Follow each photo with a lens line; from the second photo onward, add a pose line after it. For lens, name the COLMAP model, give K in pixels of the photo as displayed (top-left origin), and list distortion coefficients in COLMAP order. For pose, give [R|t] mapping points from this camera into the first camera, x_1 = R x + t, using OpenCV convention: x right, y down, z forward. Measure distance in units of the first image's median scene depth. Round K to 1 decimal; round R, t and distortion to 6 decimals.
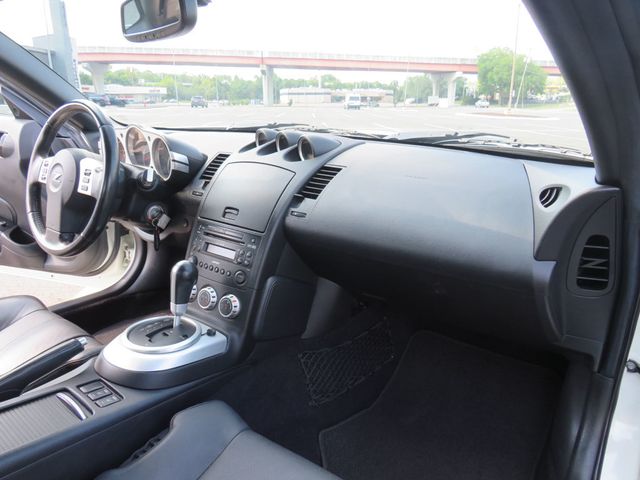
lens RADIAL K [[447.1, 0, 320.0], [0, 447.1, 240.0], [0, 0, 1]] dist [-0.034685, 0.016667]
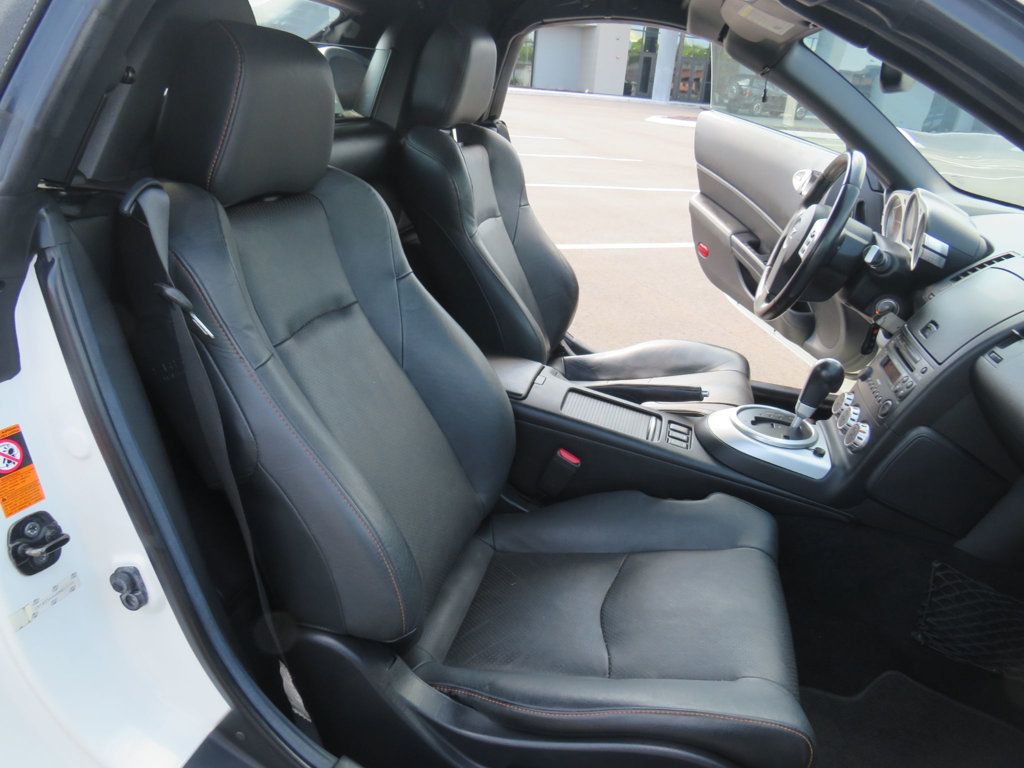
lens RADIAL K [[721.0, 0, 512.0], [0, 721.0, 384.0], [0, 0, 1]] dist [-0.002627, -0.031695]
pose [[0.367696, 0.377575, -0.849845, 0.591406], [-0.346455, 0.903695, 0.251602, -0.038761], [0.863000, 0.201920, 0.463098, -0.107930]]
